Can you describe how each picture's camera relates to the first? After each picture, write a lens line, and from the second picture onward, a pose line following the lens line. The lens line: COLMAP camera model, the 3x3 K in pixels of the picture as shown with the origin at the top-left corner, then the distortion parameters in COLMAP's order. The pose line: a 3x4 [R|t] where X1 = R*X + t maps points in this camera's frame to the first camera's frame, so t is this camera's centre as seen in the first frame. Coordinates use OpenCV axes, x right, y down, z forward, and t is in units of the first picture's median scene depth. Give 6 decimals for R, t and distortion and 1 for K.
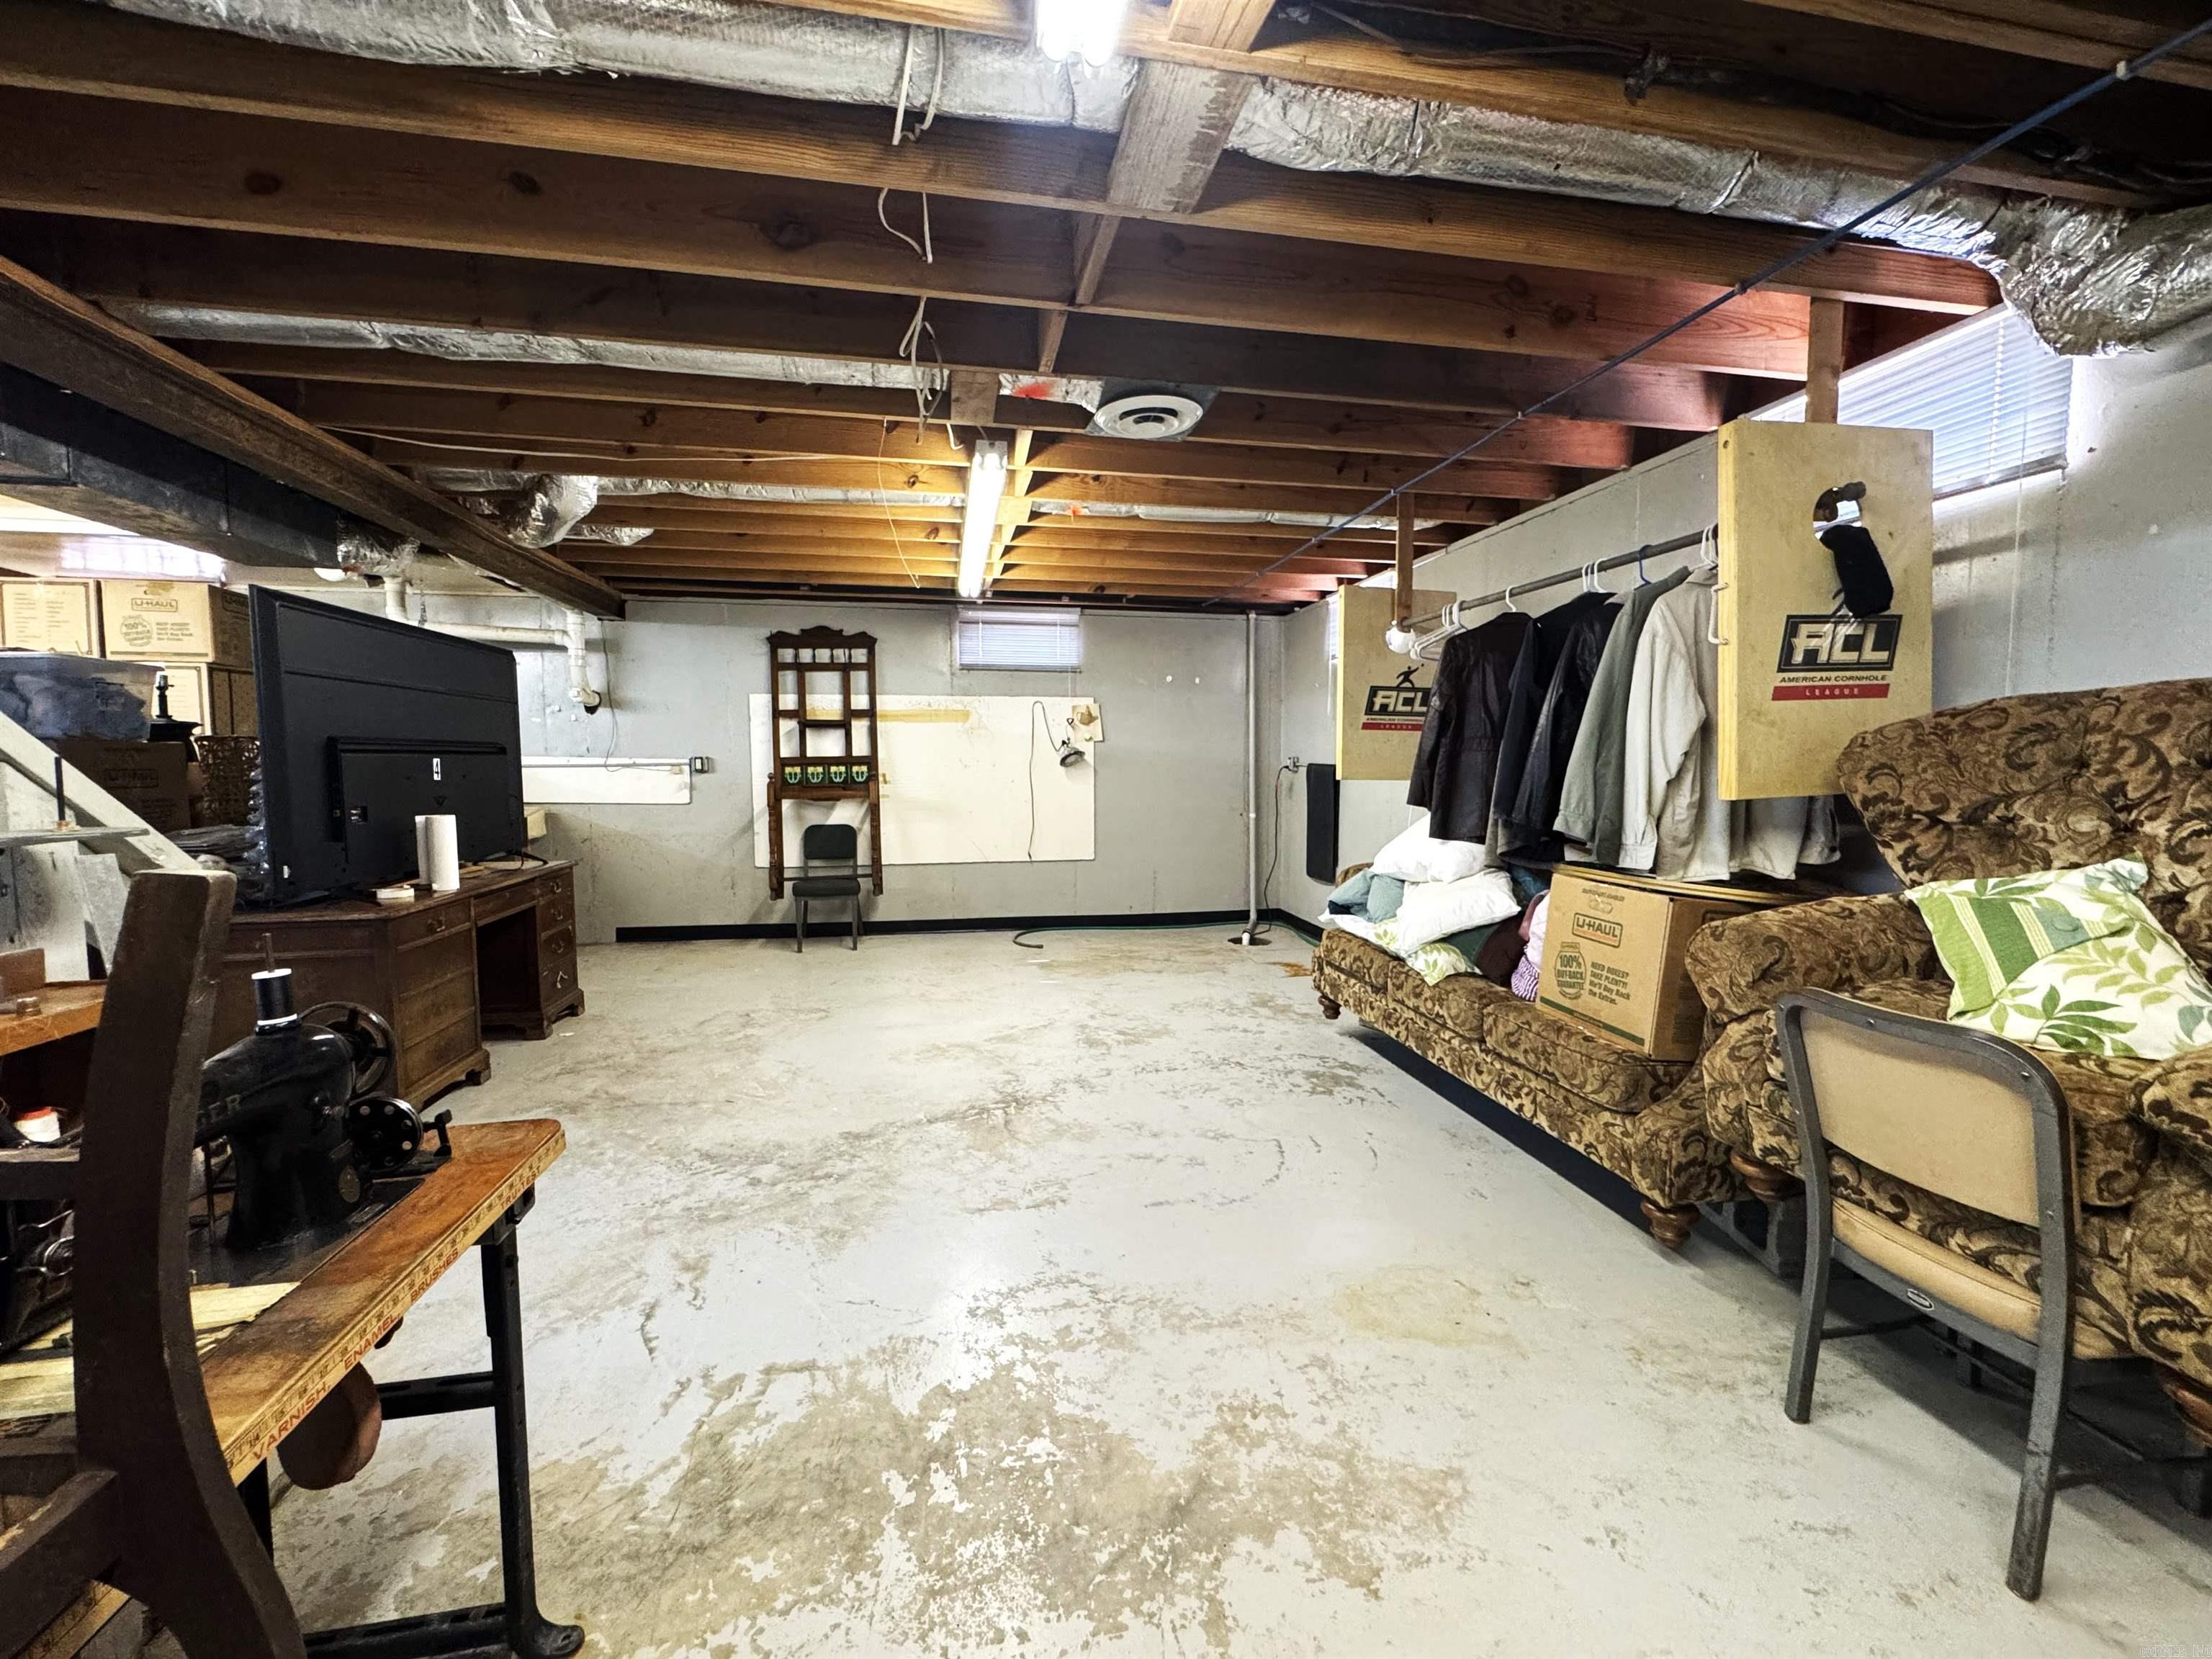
lens RADIAL K [[882.8, 0, 1100.9], [0, 882.8, 813.9], [0, 0, 1]] dist [-0.003248, -0.000098]
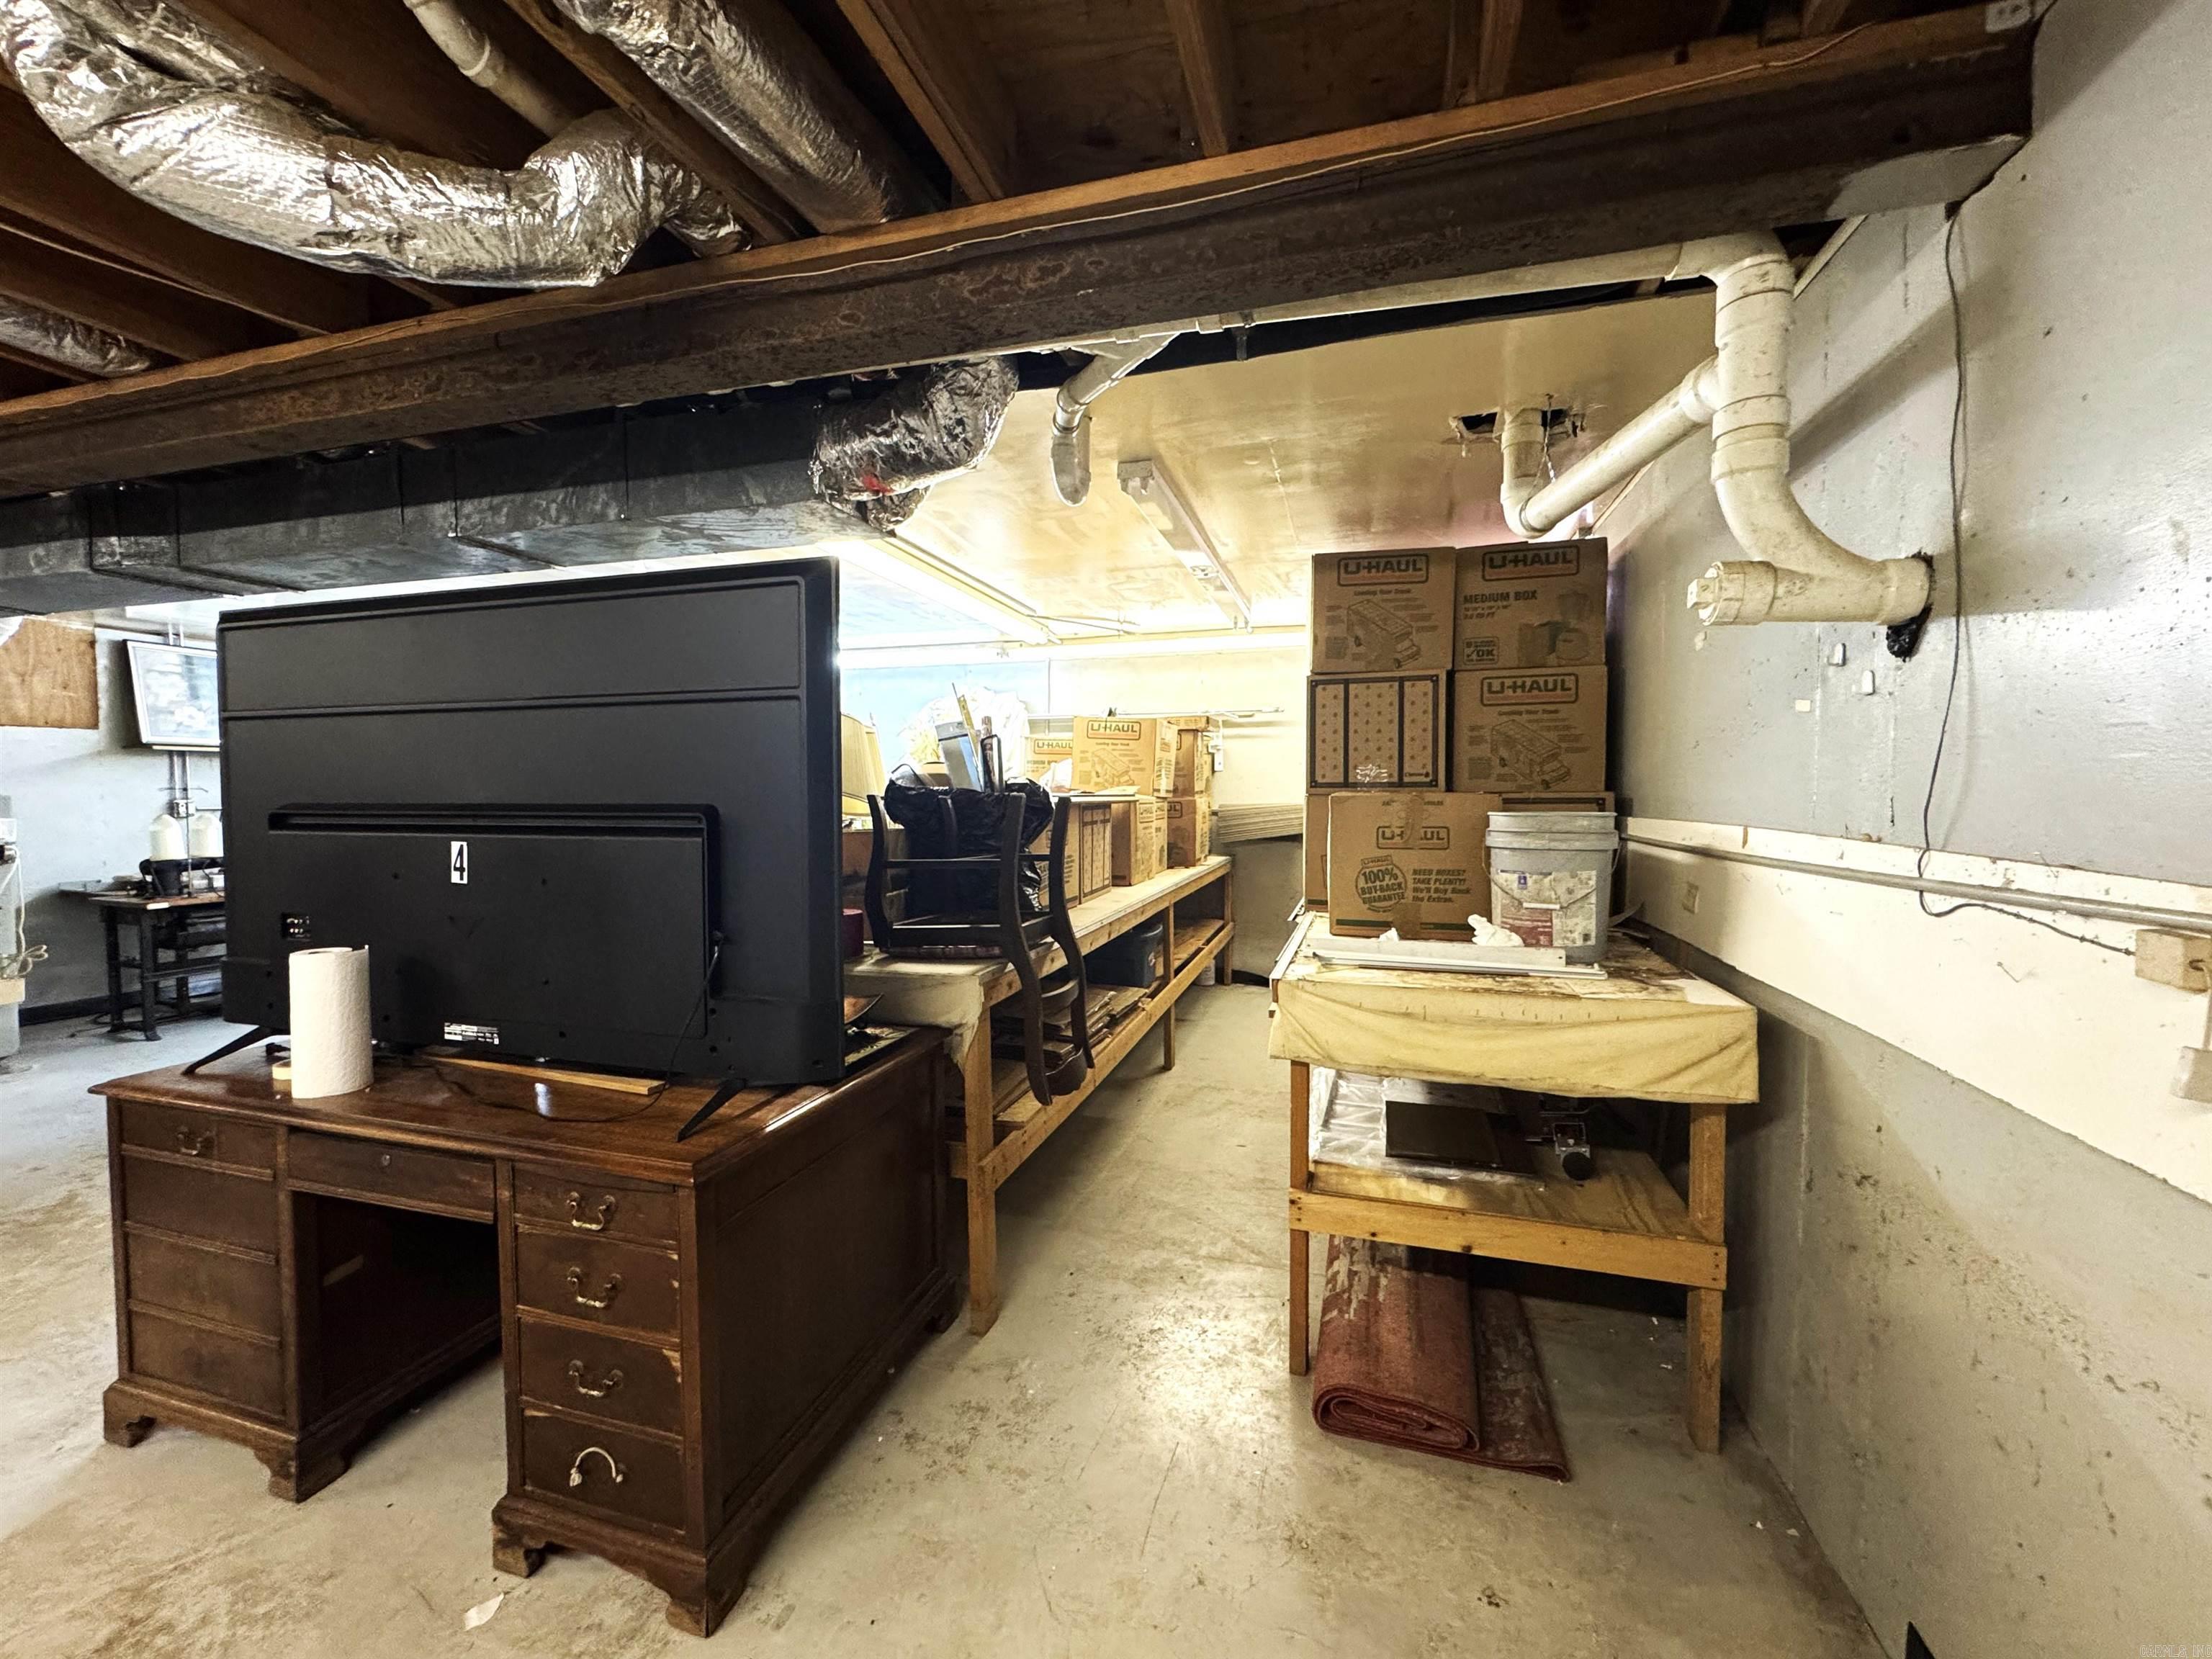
lens RADIAL K [[882.8, 0, 1100.1], [0, 882.8, 829.2], [0, 0, 1]] dist [-0.003248, -0.000098]
pose [[-0.455980, 0.035325, -0.889288, -0.472558], [-0.053171, 0.996346, 0.066842, -0.123599], [0.888400, 0.077763, -0.452436, 1.561842]]
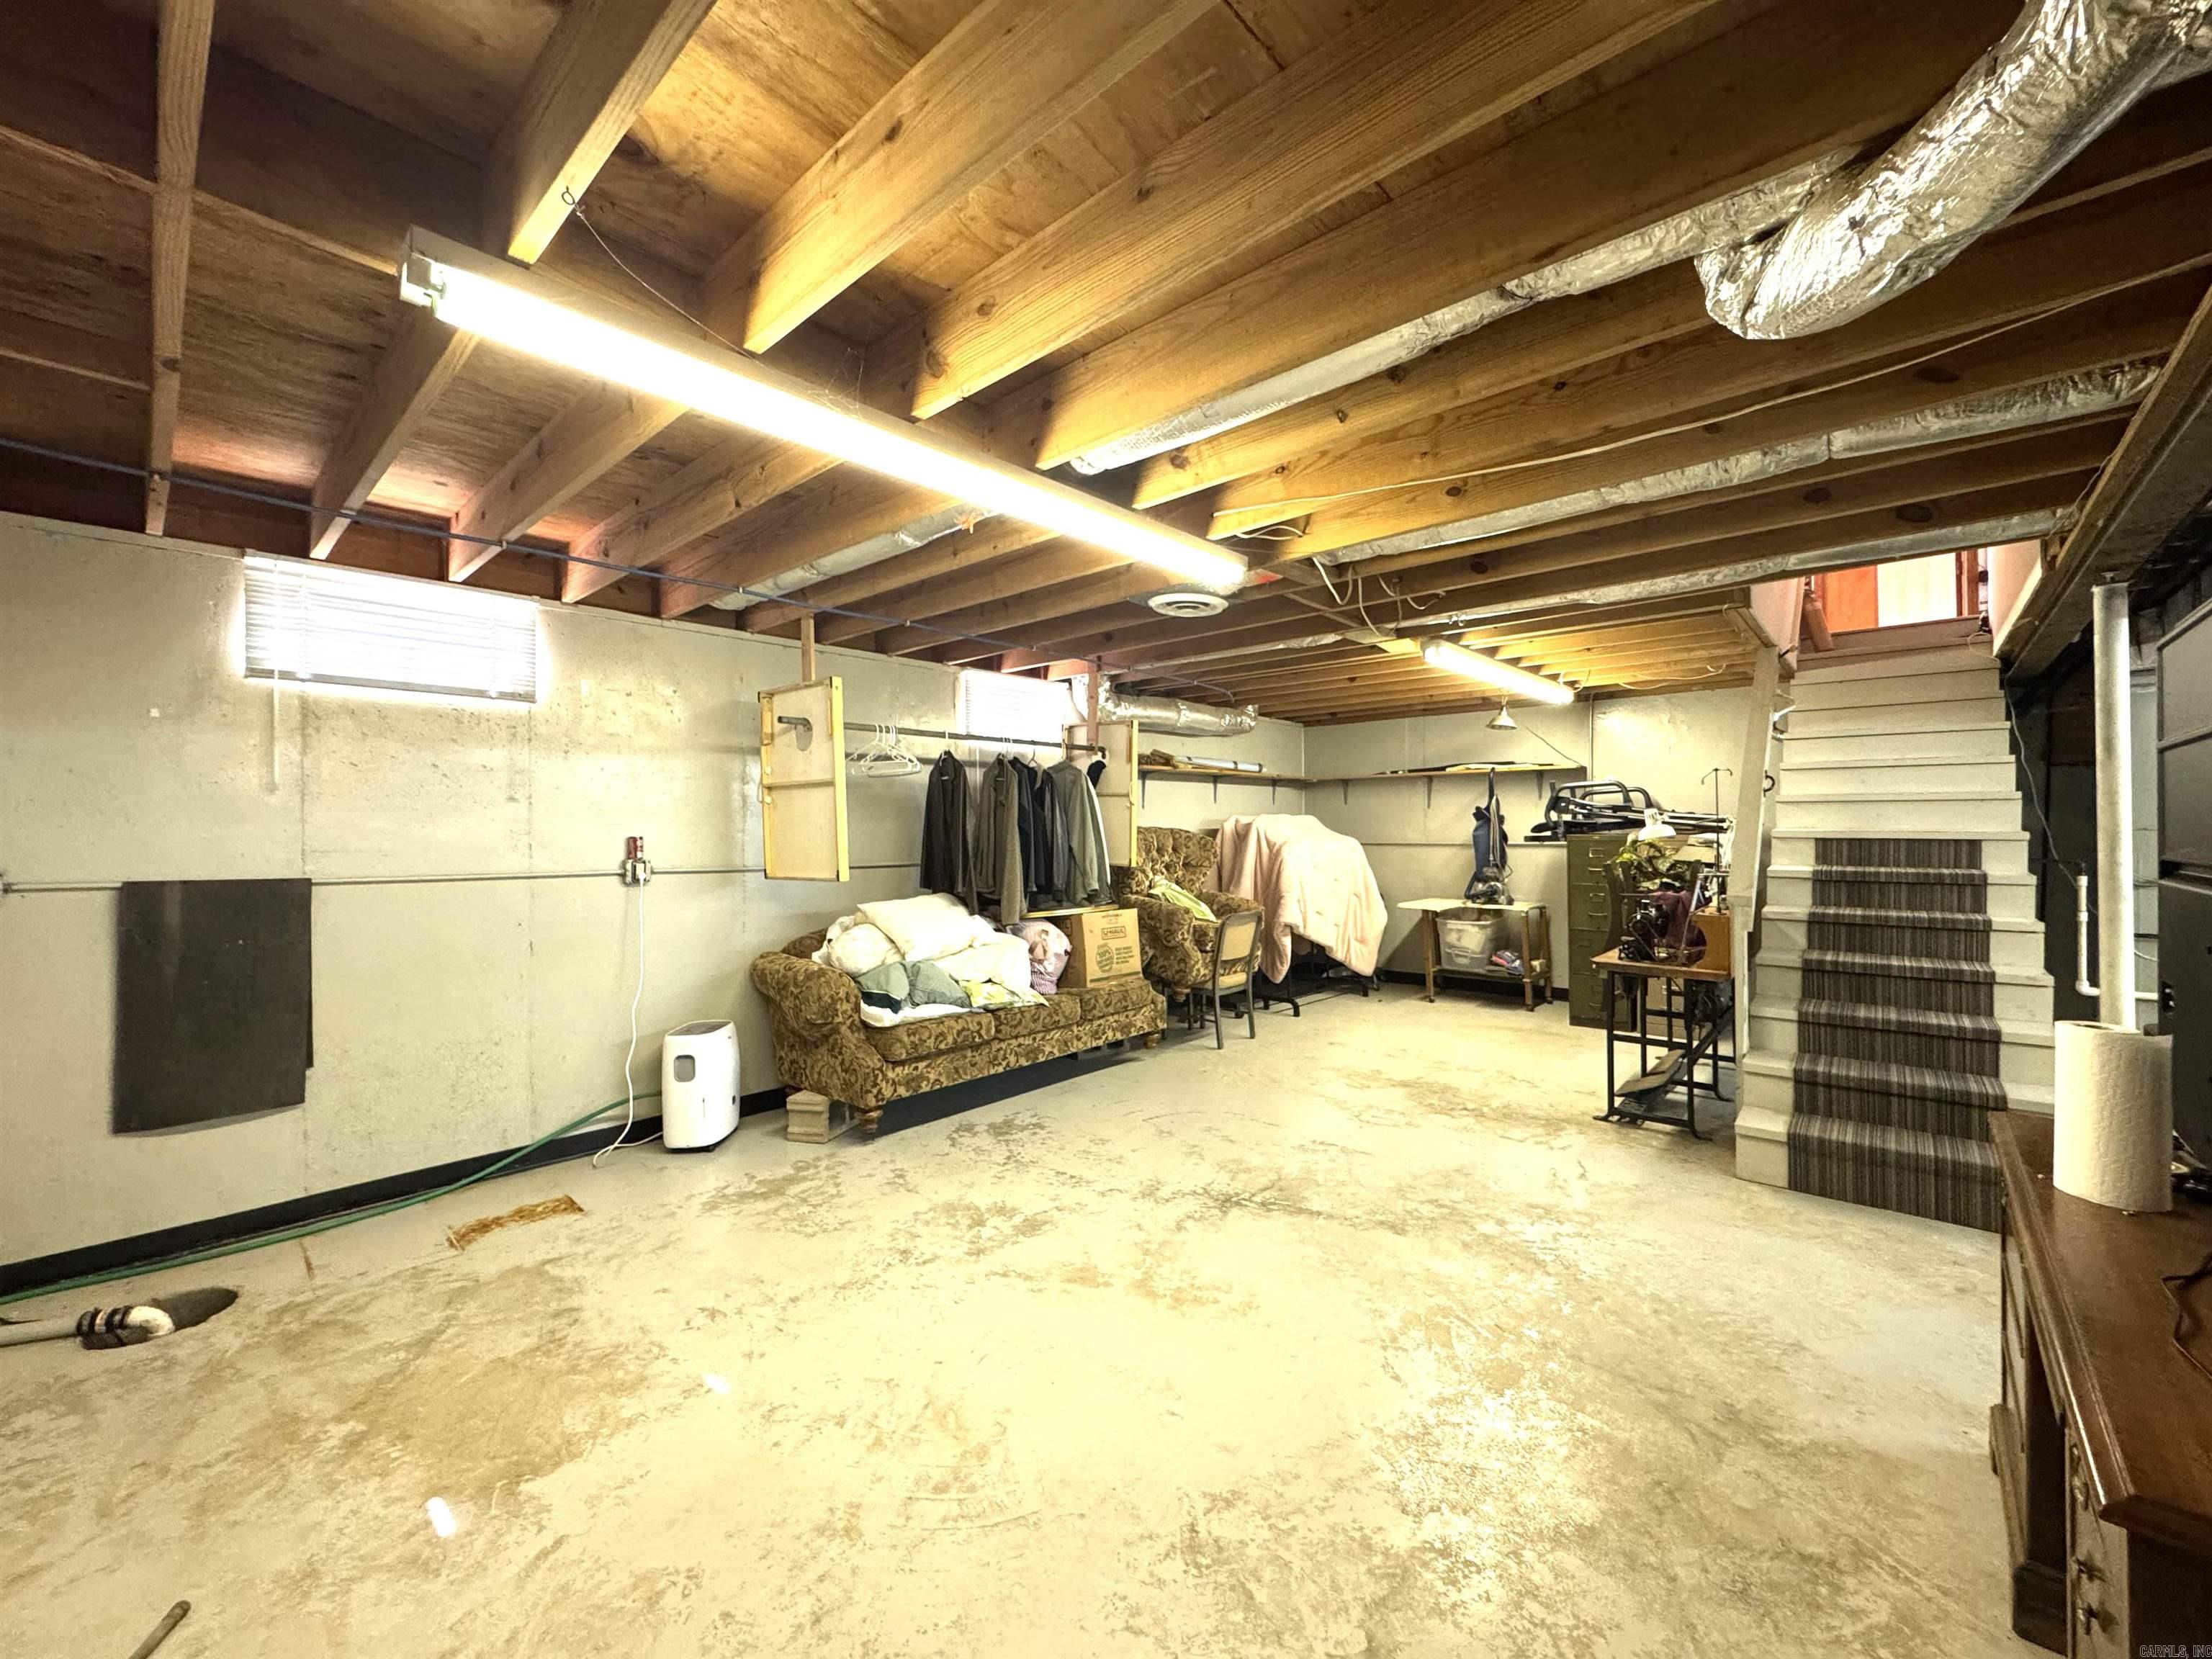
lens RADIAL K [[882.8, 0, 1110.8], [0, 882.8, 826.0], [0, 0, 1]] dist [-0.003248, -0.000098]
pose [[-0.609922, 0.007193, 0.792429, -0.757123], [0.053056, 0.998086, 0.031777, -0.131088], [-0.790683, 0.061425, -0.609136, 1.569433]]
